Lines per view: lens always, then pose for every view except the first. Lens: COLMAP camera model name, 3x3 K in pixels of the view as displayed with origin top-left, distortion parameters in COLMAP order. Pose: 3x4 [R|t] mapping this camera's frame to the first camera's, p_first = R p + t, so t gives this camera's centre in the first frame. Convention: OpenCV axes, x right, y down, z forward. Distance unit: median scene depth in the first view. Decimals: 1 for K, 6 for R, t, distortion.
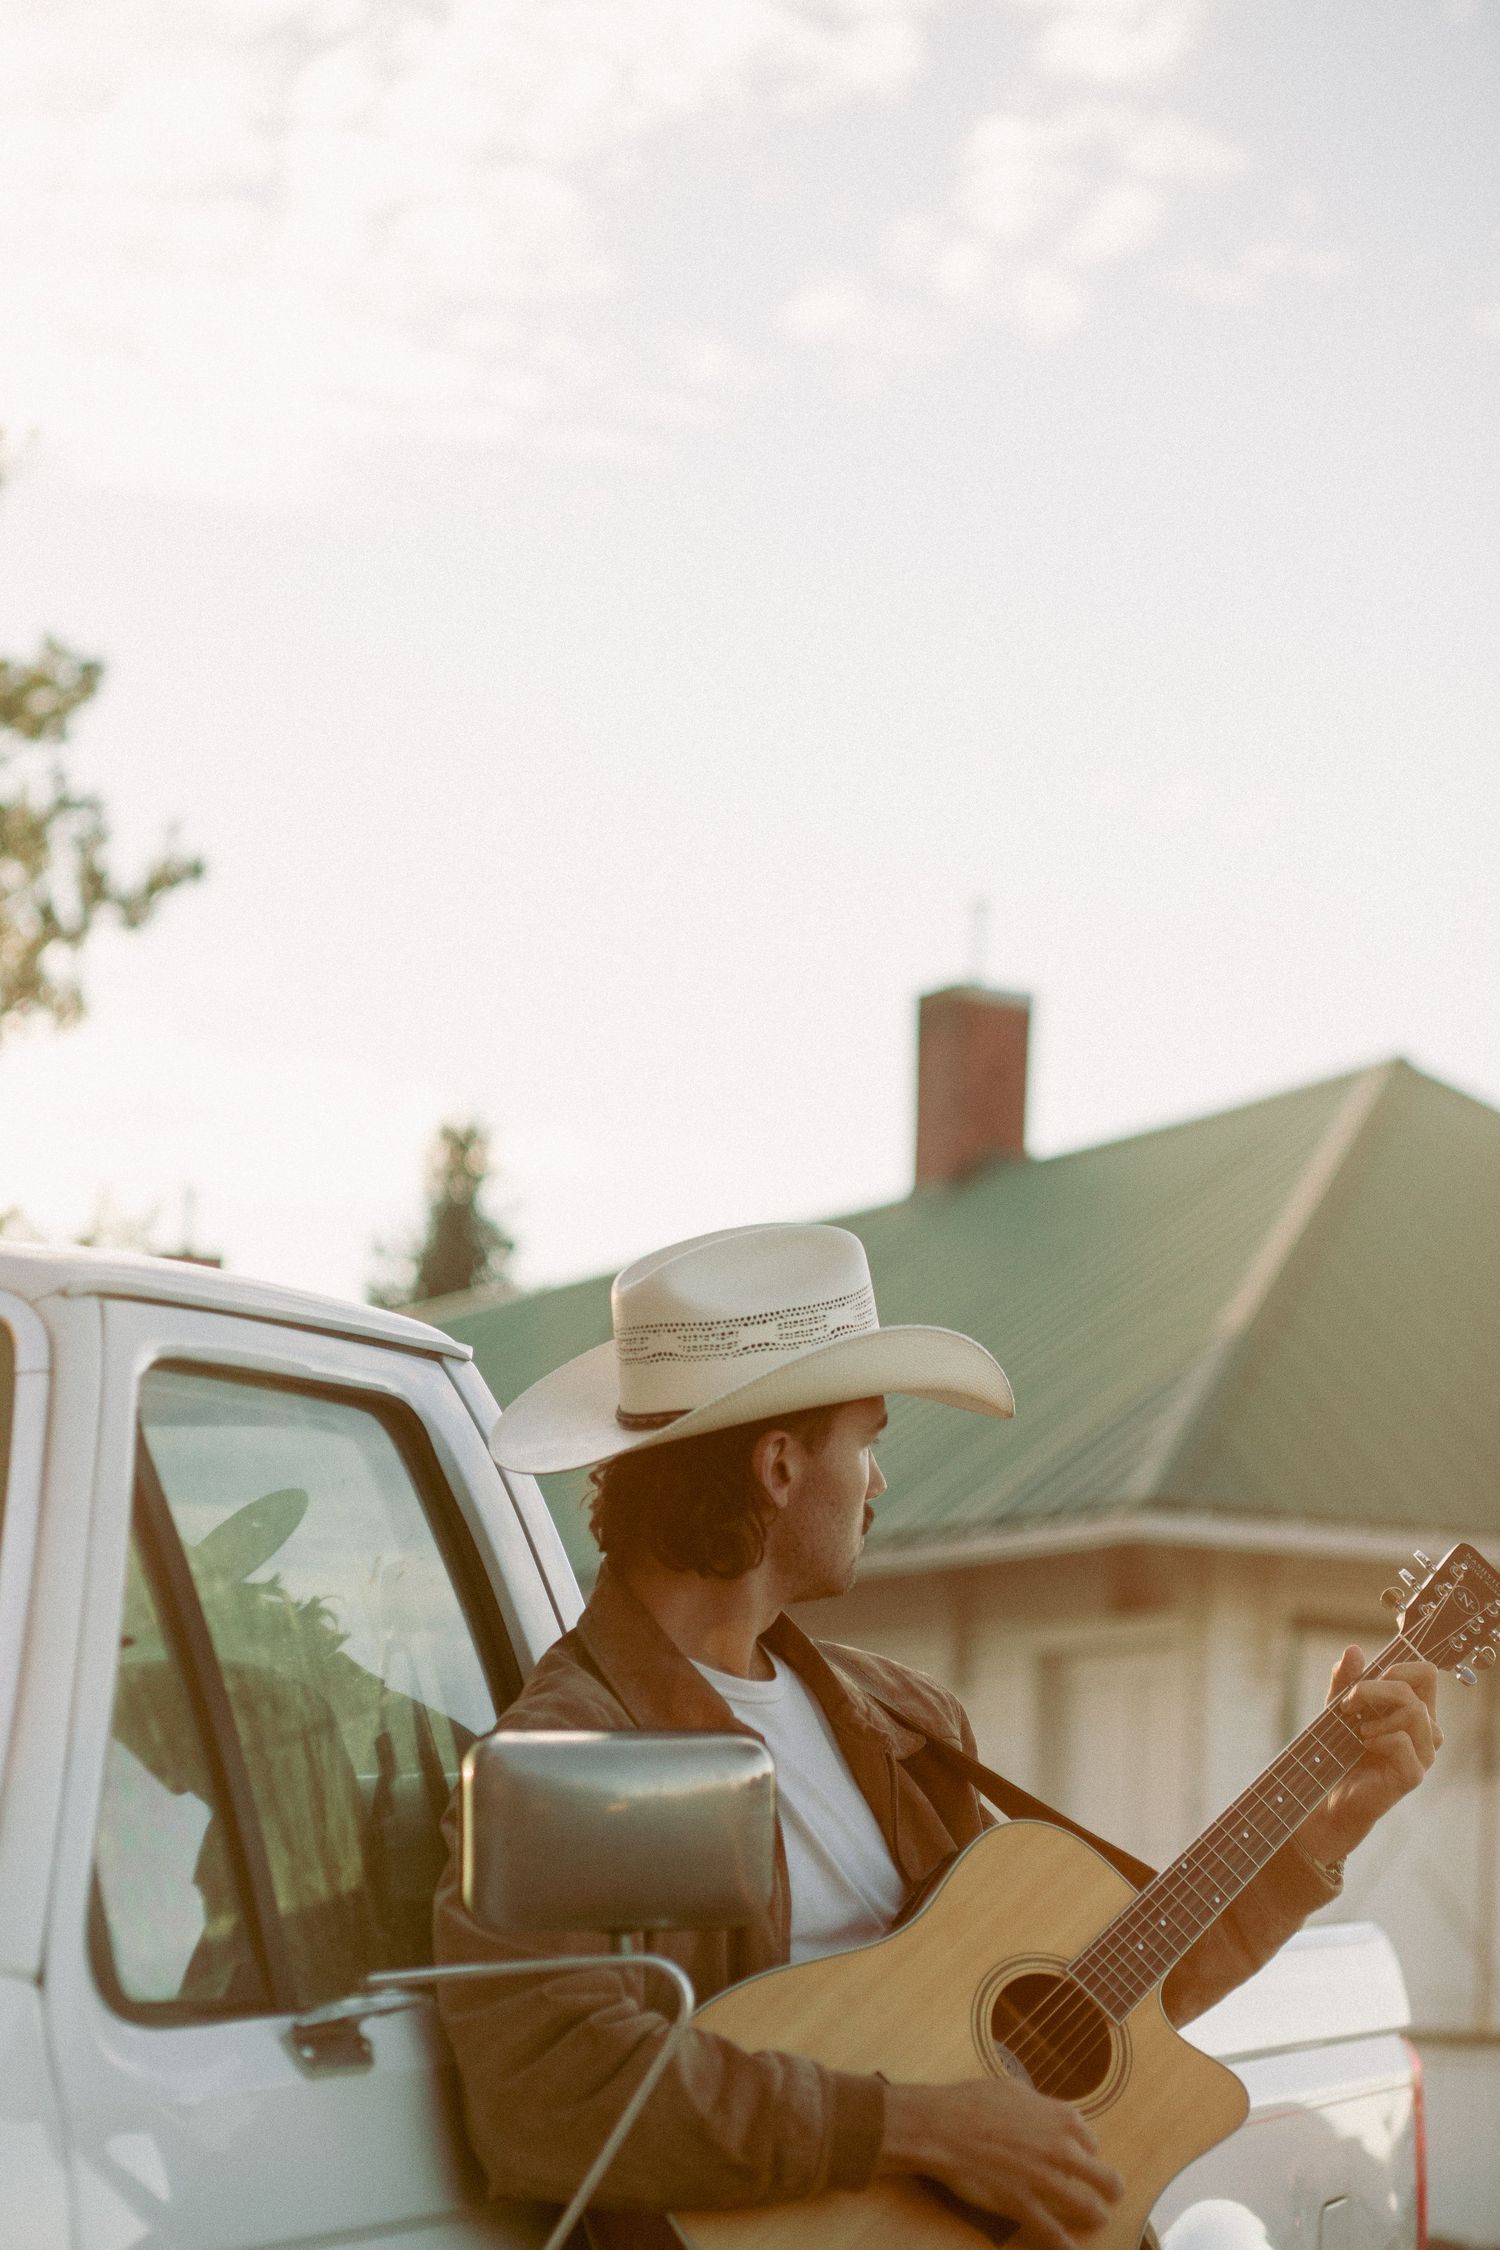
lens RADIAL K [[5518.1, 0, 750.0], [0, 5518.1, 1125.0], [0, 0, 1]] dist [-0.058149, 0.512471]
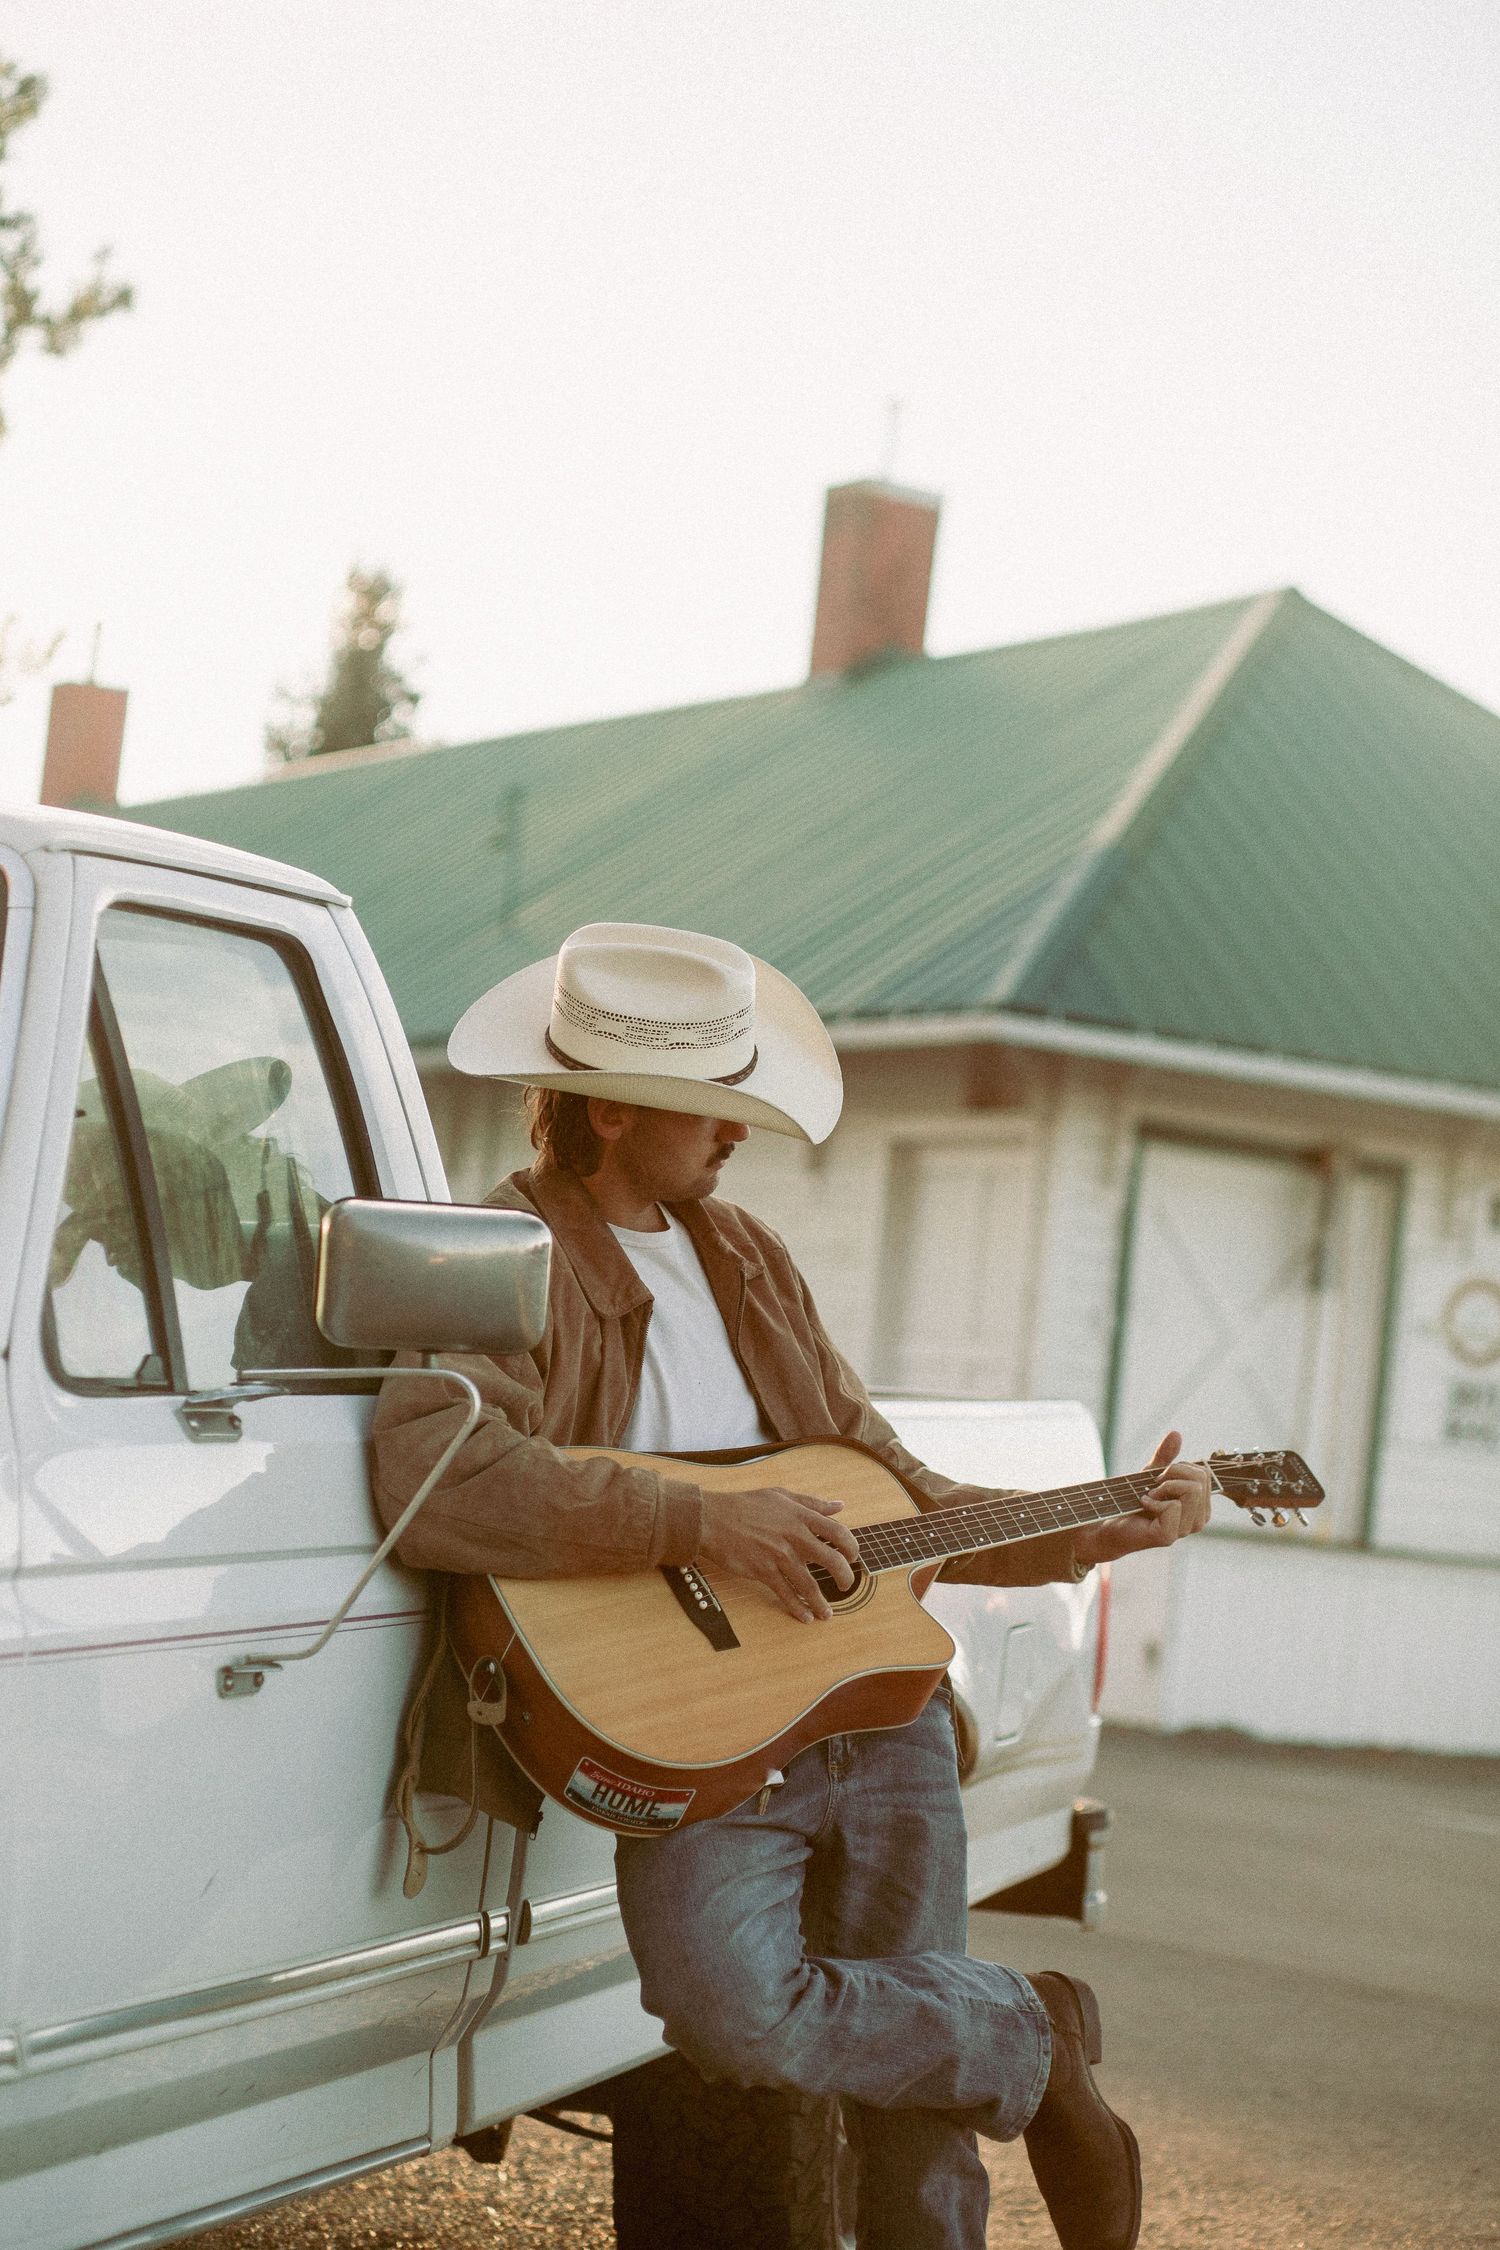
lens RADIAL K [[5518.1, 0, 750.0], [0, 5518.1, 1125.0], [0, 0, 1]] dist [-0.058149, 0.512471]
pose [[0.997202, 0.071225, 0.022707, 0.018533], [-0.073074, 0.992791, 0.095006, -0.040060], [-0.015776, -0.096400, 0.995218, -0.317805]]
